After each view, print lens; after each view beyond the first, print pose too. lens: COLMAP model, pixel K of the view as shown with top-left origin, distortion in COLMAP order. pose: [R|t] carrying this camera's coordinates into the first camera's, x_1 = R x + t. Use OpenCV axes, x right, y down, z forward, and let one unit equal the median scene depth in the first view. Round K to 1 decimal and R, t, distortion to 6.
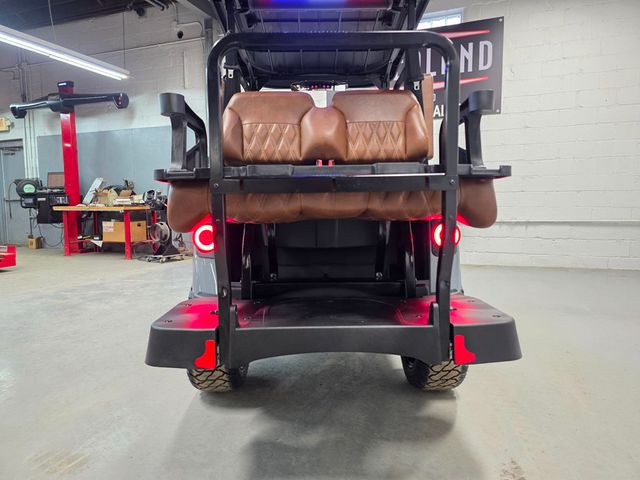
lens RADIAL K [[427.1, 0, 314.8], [0, 427.1, 237.5], [0, 0, 1]] dist [0.037776, -0.033842]
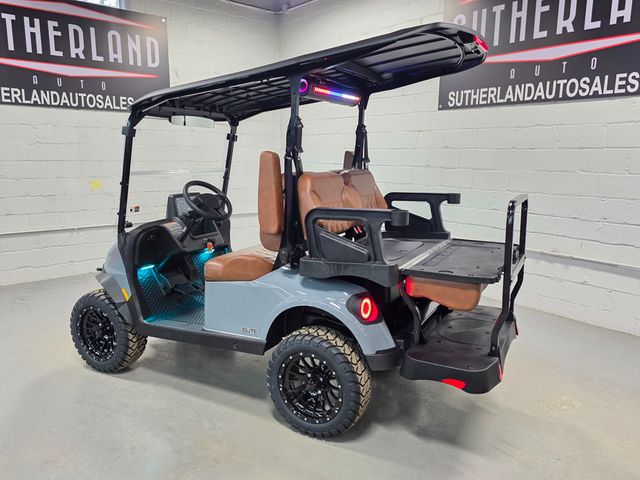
lens RADIAL K [[492.2, 0, 316.2], [0, 492.2, 238.8], [0, 0, 1]] dist [0.037631, -0.034945]
pose [[0.472842, -0.137339, 0.870378, -1.327751], [0.063992, 0.990522, 0.121533, -0.329279], [-0.878820, -0.001769, 0.477150, 0.379351]]
